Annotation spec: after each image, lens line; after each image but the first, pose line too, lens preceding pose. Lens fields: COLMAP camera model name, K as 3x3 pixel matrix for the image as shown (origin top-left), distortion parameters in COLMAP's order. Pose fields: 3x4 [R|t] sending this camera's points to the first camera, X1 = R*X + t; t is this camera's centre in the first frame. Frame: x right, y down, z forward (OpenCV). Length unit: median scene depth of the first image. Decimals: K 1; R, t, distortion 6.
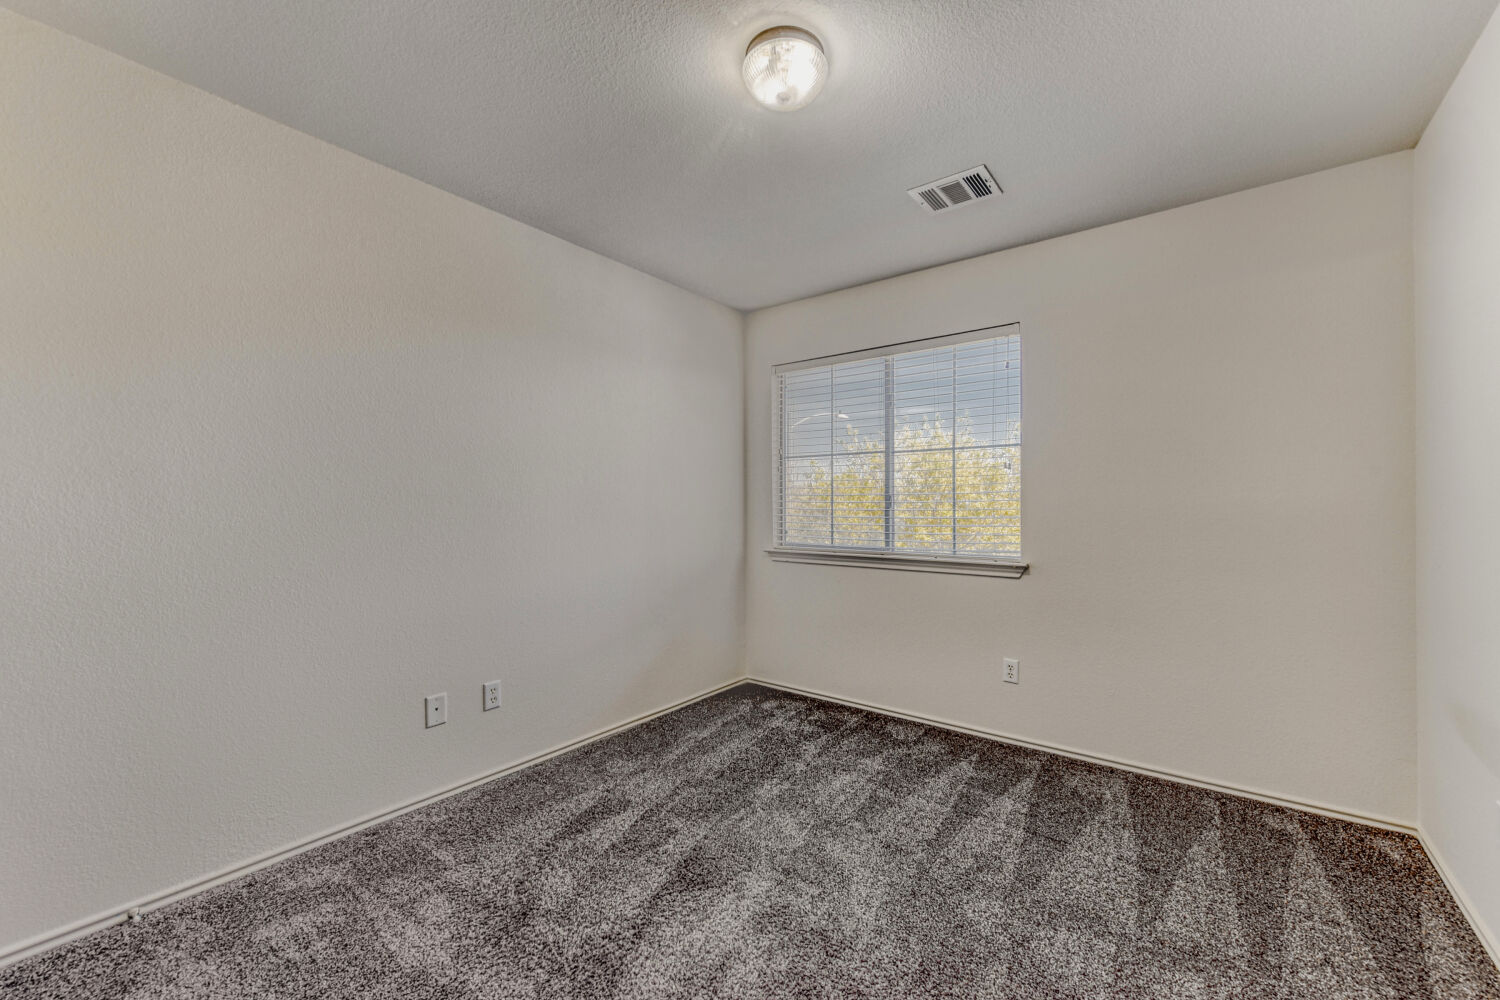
lens RADIAL K [[607.4, 0, 754.7], [0, 607.4, 504.3], [0, 0, 1]] dist [-0.004320, -0.000137]
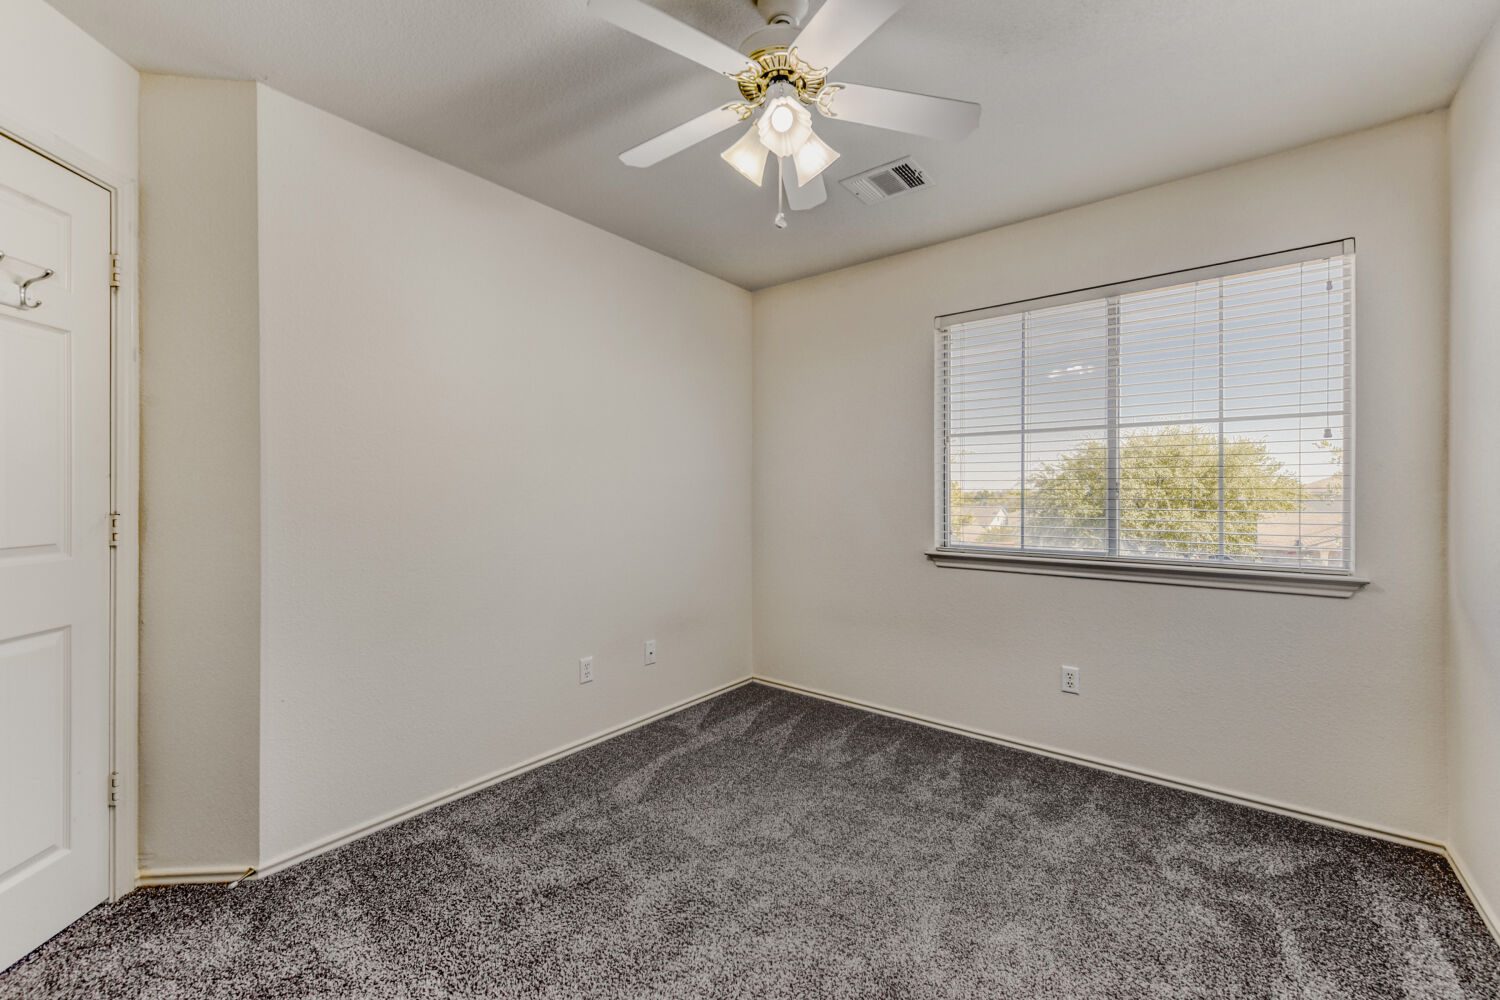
lens RADIAL K [[607.4, 0, 684.0], [0, 607.4, 486.4], [0, 0, 1]] dist [-0.004320, -0.000137]
pose [[0.997688, -0.001278, -0.067951, -0.236081], [0.000439, 0.999923, -0.012362, 0.000215], [0.067961, 0.012304, 0.997612, 0.190802]]
